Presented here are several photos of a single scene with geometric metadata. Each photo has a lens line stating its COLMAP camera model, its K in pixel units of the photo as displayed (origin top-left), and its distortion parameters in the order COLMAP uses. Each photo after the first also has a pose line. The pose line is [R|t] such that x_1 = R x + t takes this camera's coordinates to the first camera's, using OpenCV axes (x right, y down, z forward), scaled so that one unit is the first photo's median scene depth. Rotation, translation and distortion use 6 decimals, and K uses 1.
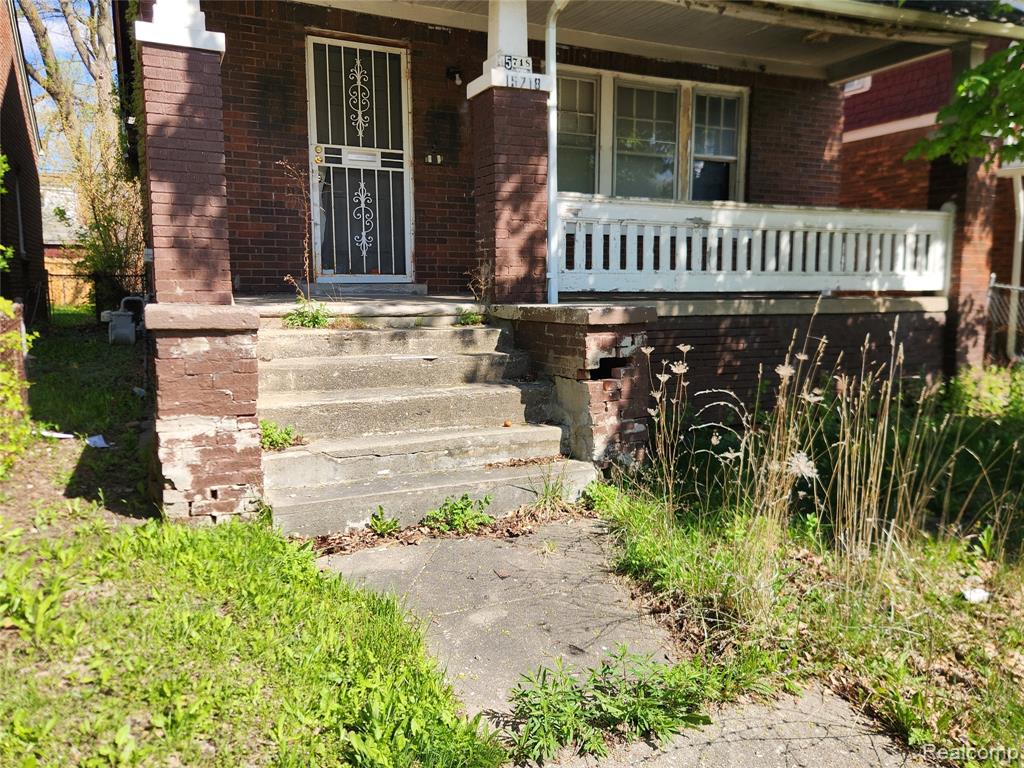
lens RADIAL K [[838.3, 0, 512.0], [0, 838.3, 384.0], [0, 0, 1]] dist [-0.003104, -0.006046]
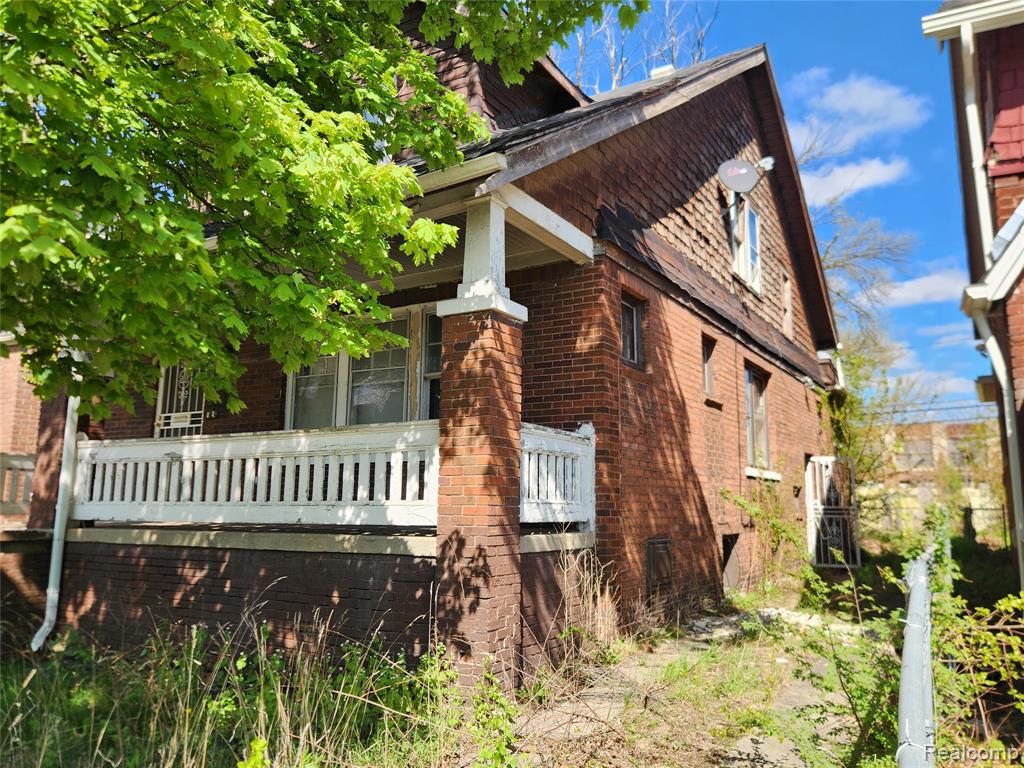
lens RADIAL K [[838.3, 0, 512.0], [0, 838.3, 384.0], [0, 0, 1]] dist [-0.003104, -0.006046]
pose [[0.577290, -0.122951, -0.807230, 1.110683], [-0.097457, 0.971157, -0.217616, -0.076848], [0.810703, 0.204297, 0.548656, 0.617528]]
